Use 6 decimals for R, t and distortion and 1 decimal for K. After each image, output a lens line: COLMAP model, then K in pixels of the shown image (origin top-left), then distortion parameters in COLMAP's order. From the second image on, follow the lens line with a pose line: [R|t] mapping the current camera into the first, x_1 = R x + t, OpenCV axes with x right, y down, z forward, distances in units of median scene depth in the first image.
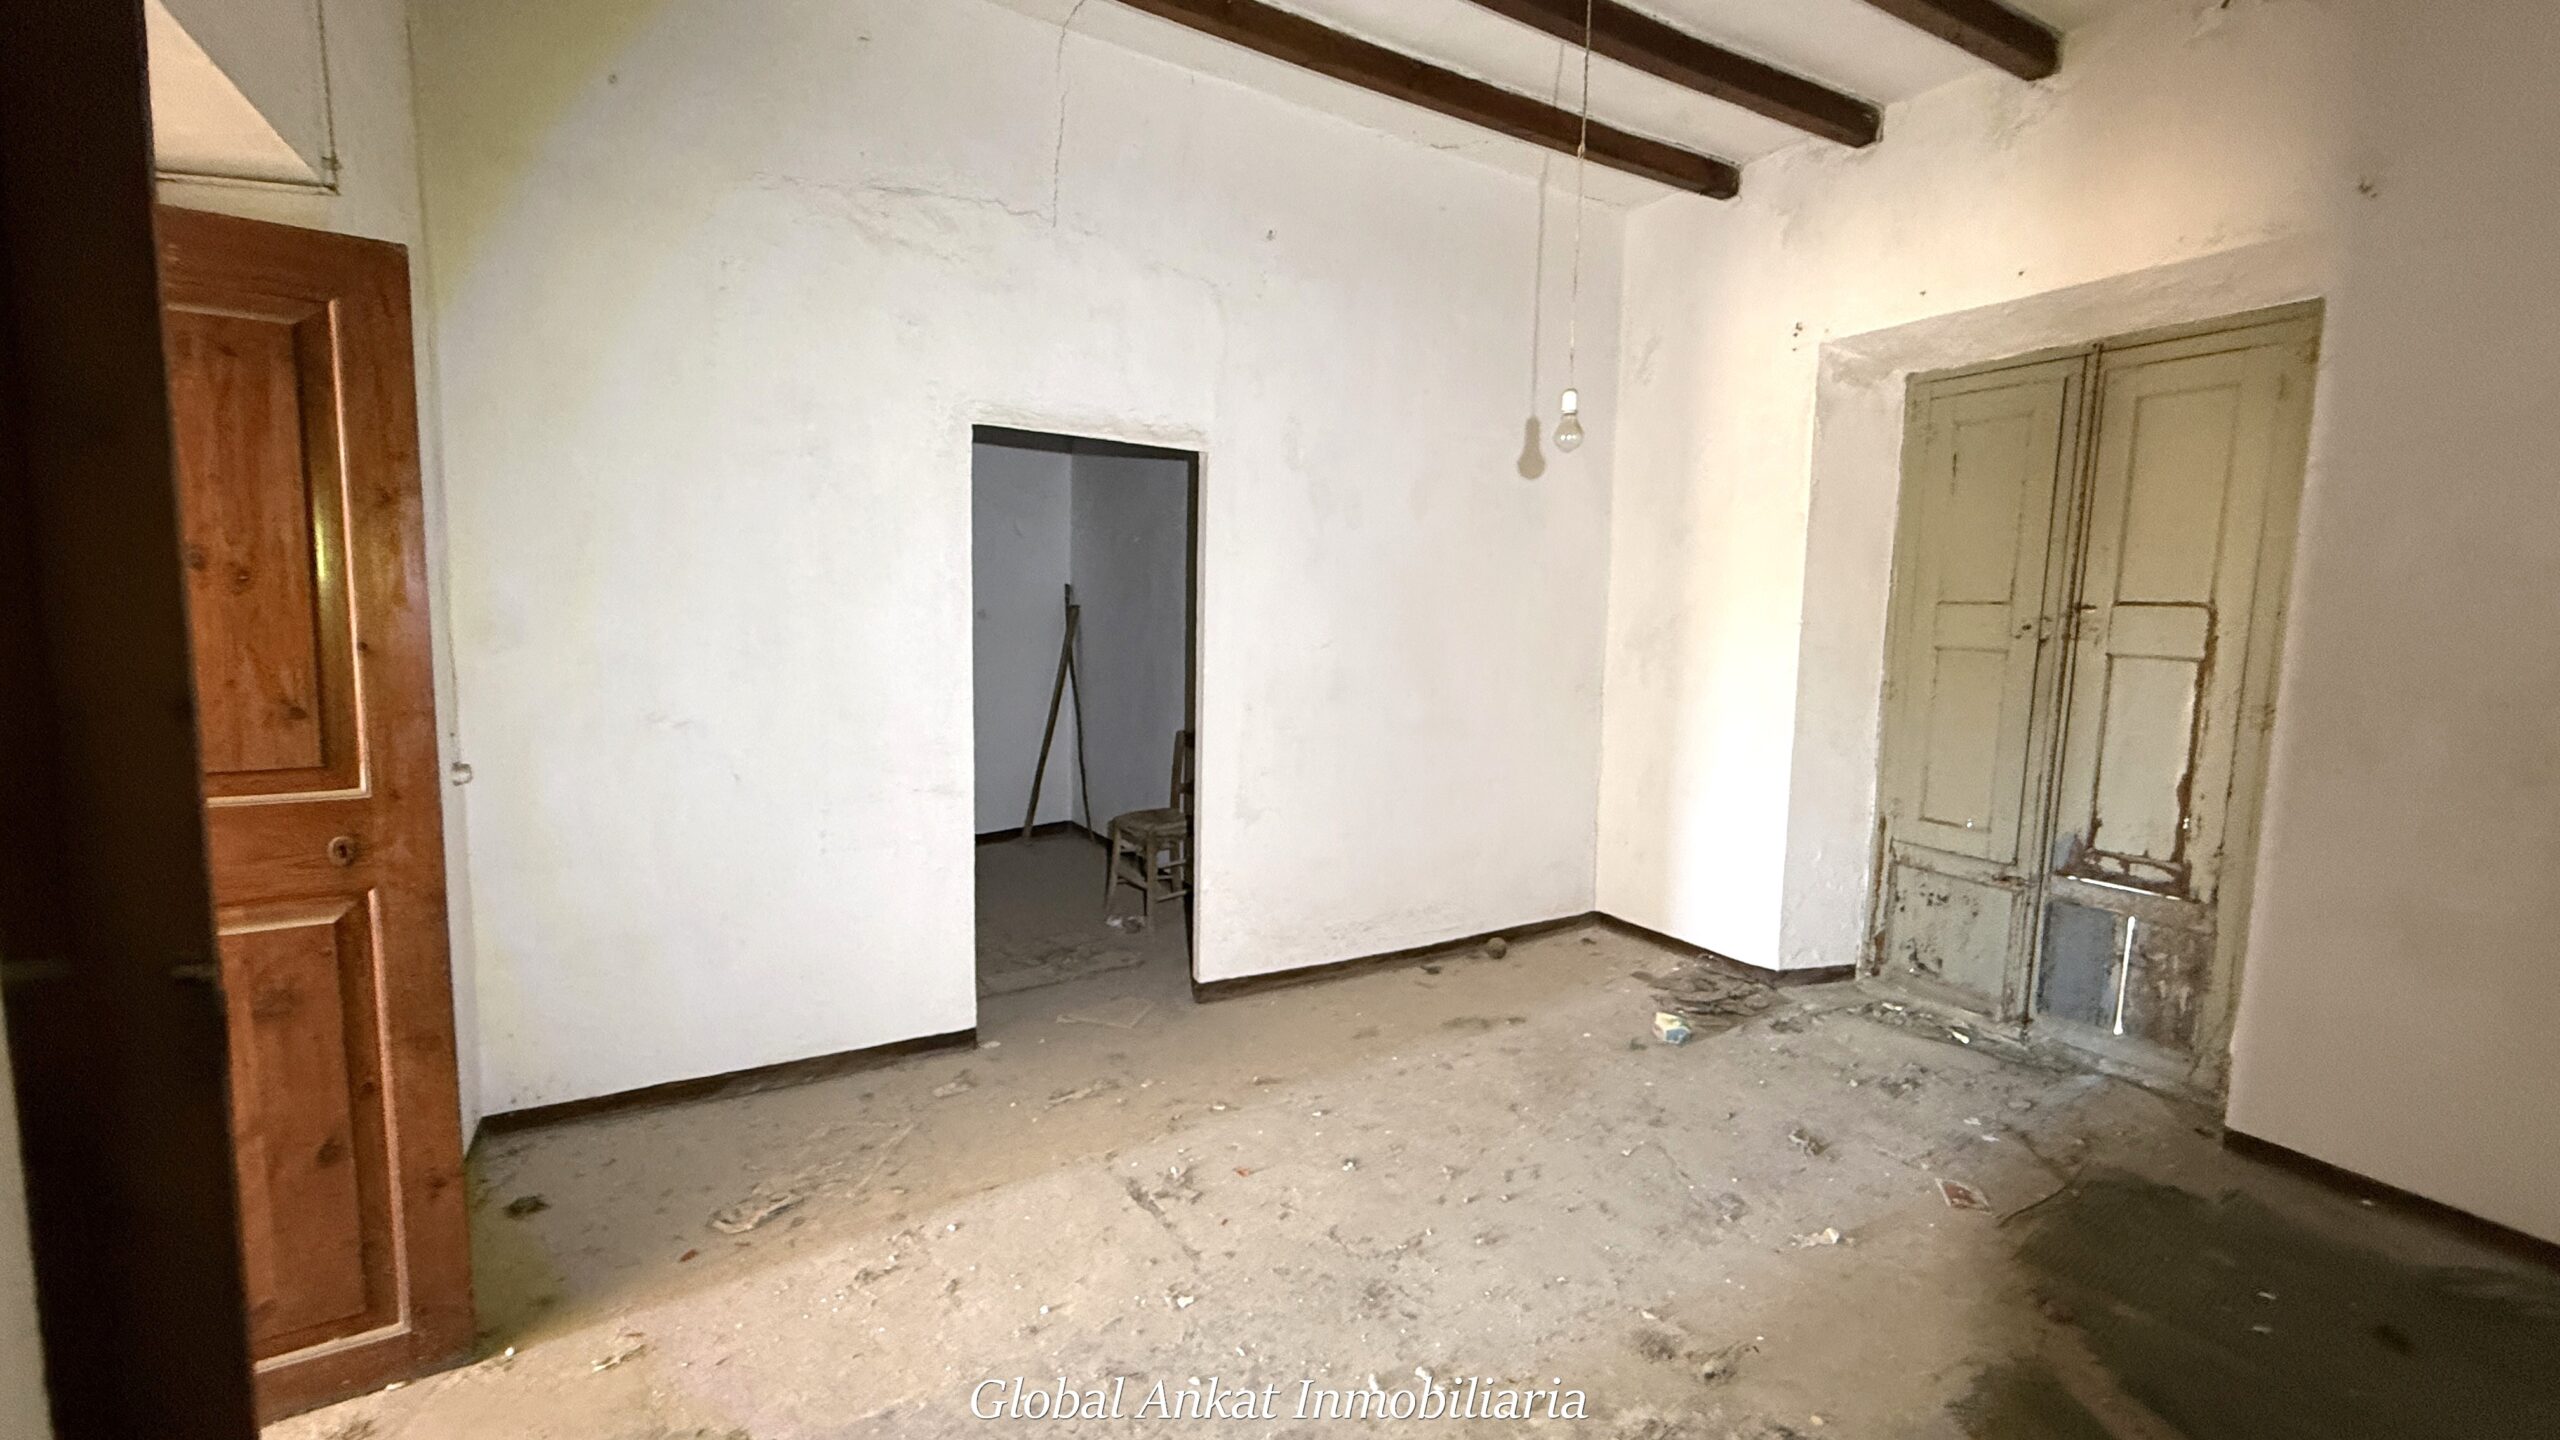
lens RADIAL K [[1020.2, 0, 1275.2], [0, 1020.2, 719.9], [0, 0, 1]] dist [-0.001418, 0.000315]
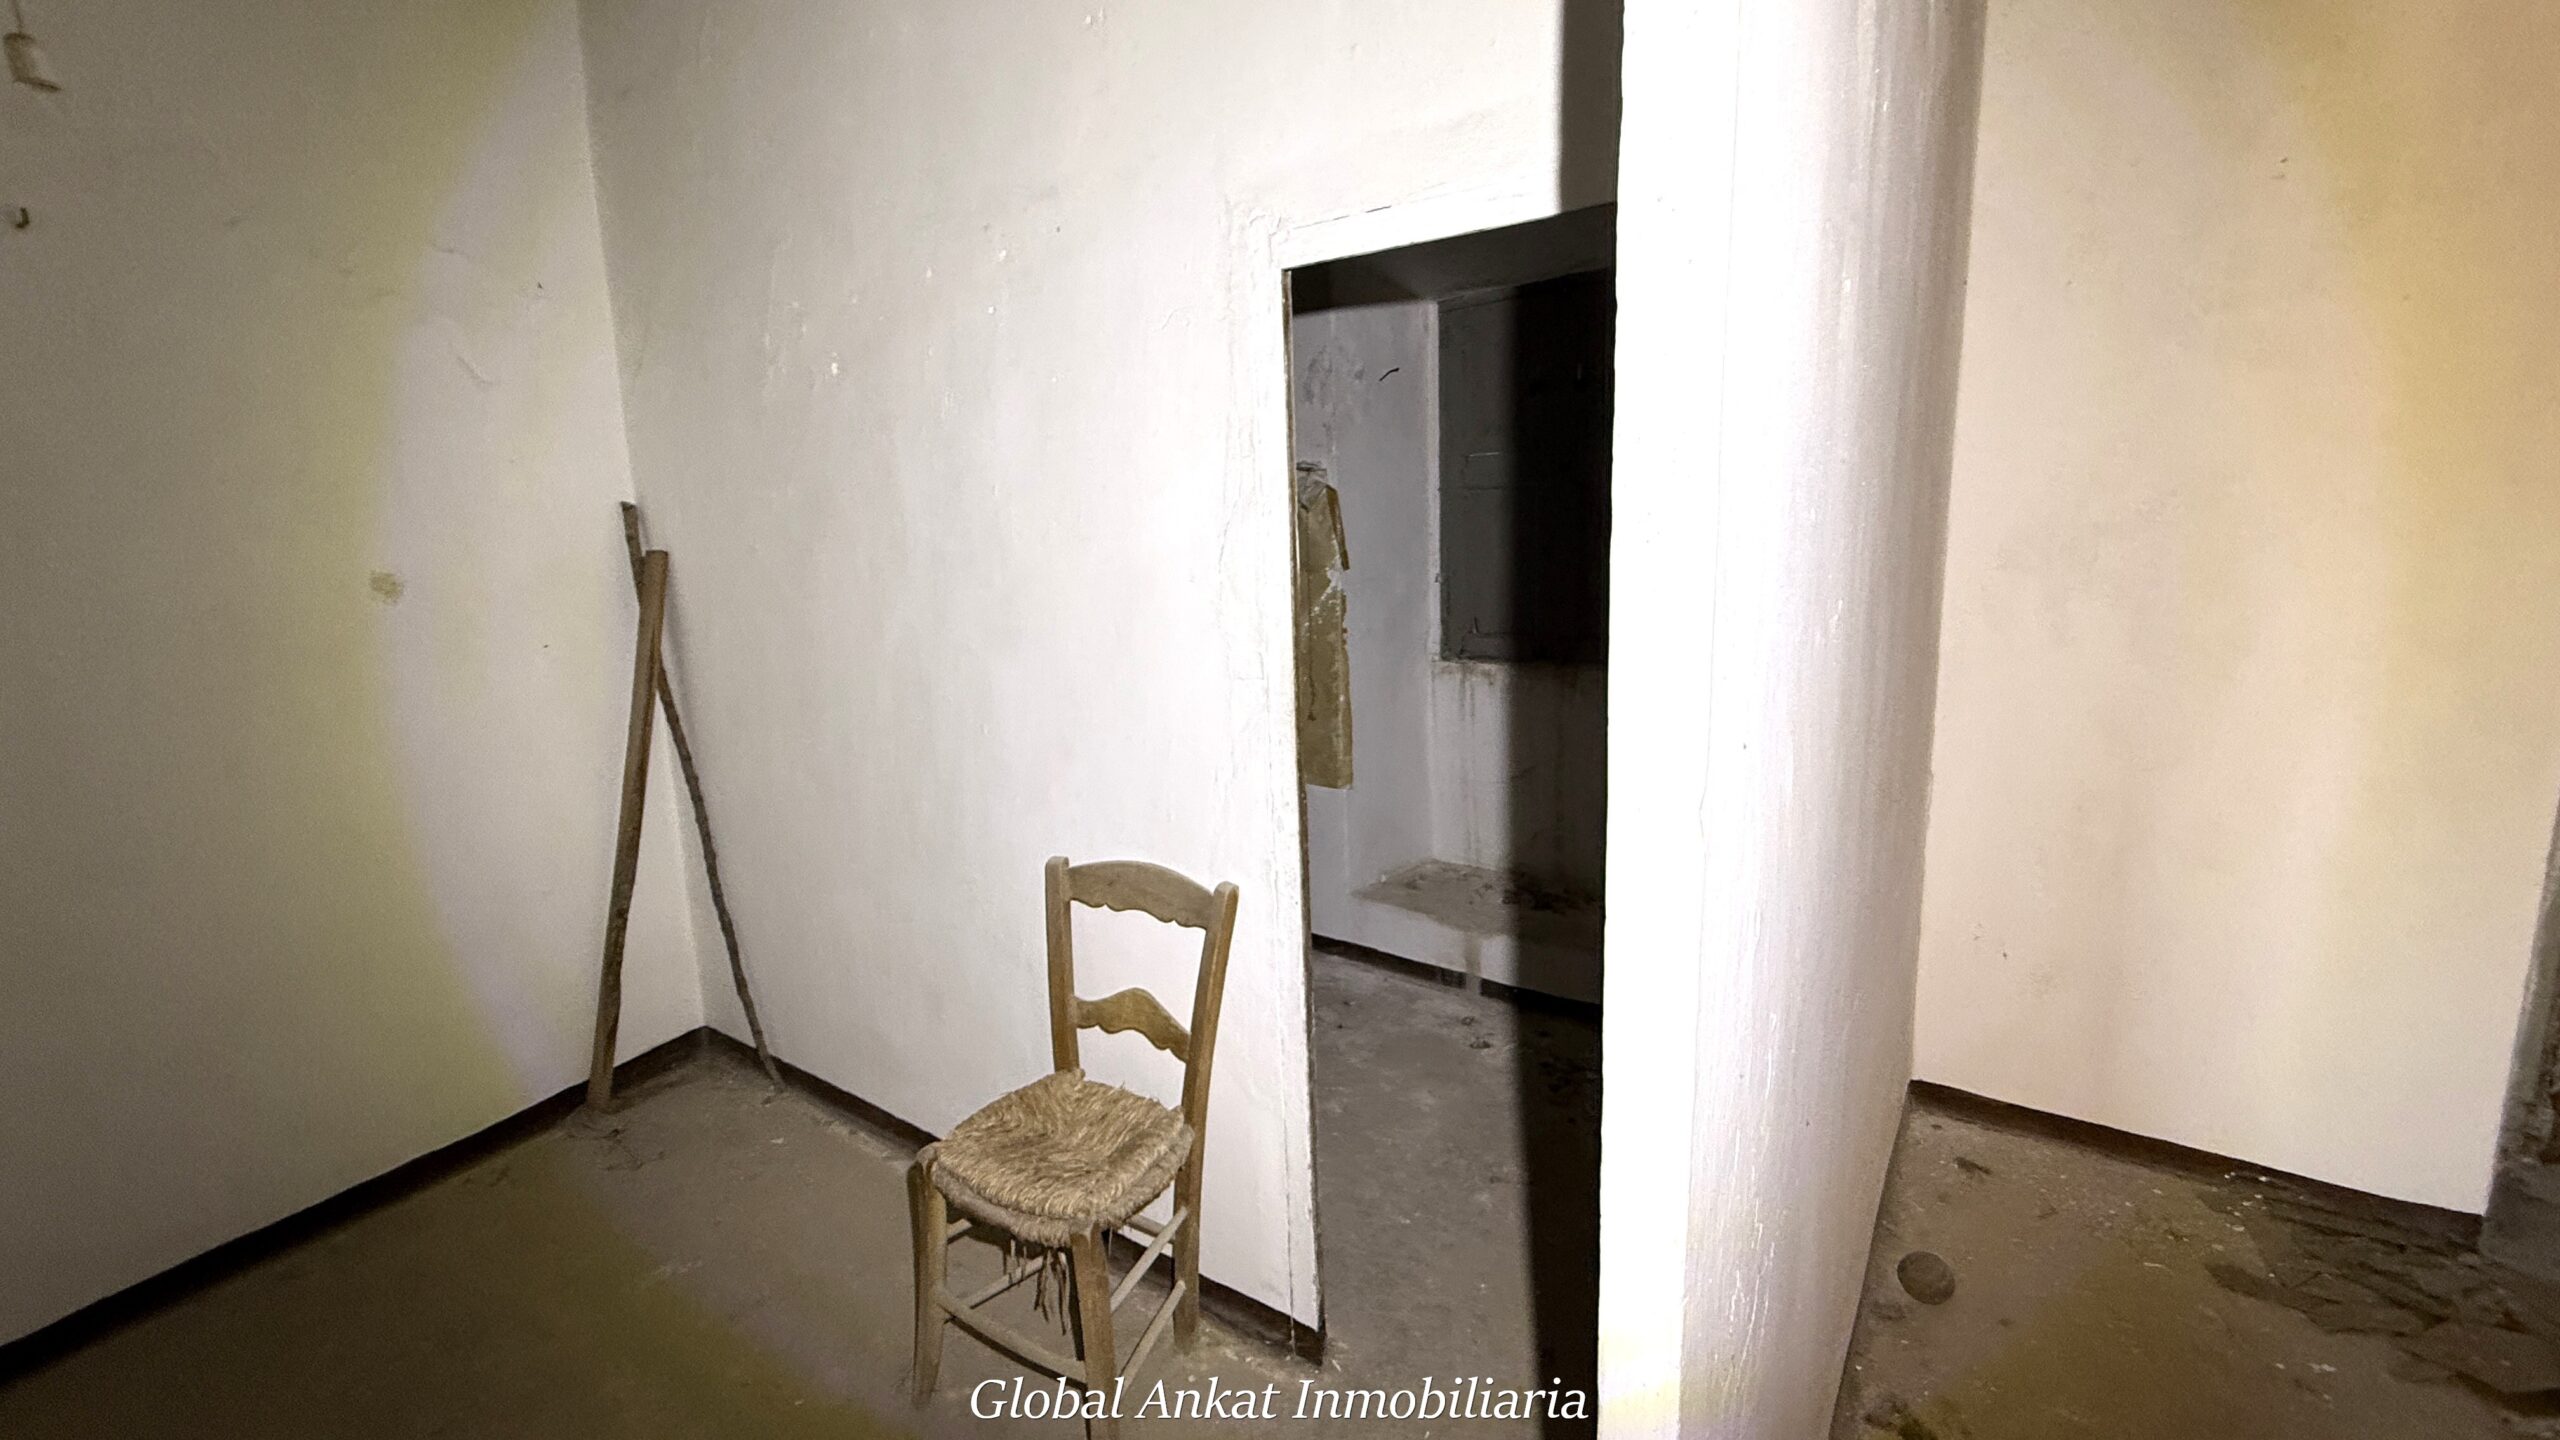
lens RADIAL K [[1020.2, 0, 1273.2], [0, 1020.2, 738.8], [0, 0, 1]] dist [-0.001418, 0.000315]
pose [[0.924336, -0.121380, 0.361759, -0.206564], [0.094740, 0.991374, 0.090561, -0.085564], [-0.369631, -0.049436, 0.927863, 0.870783]]
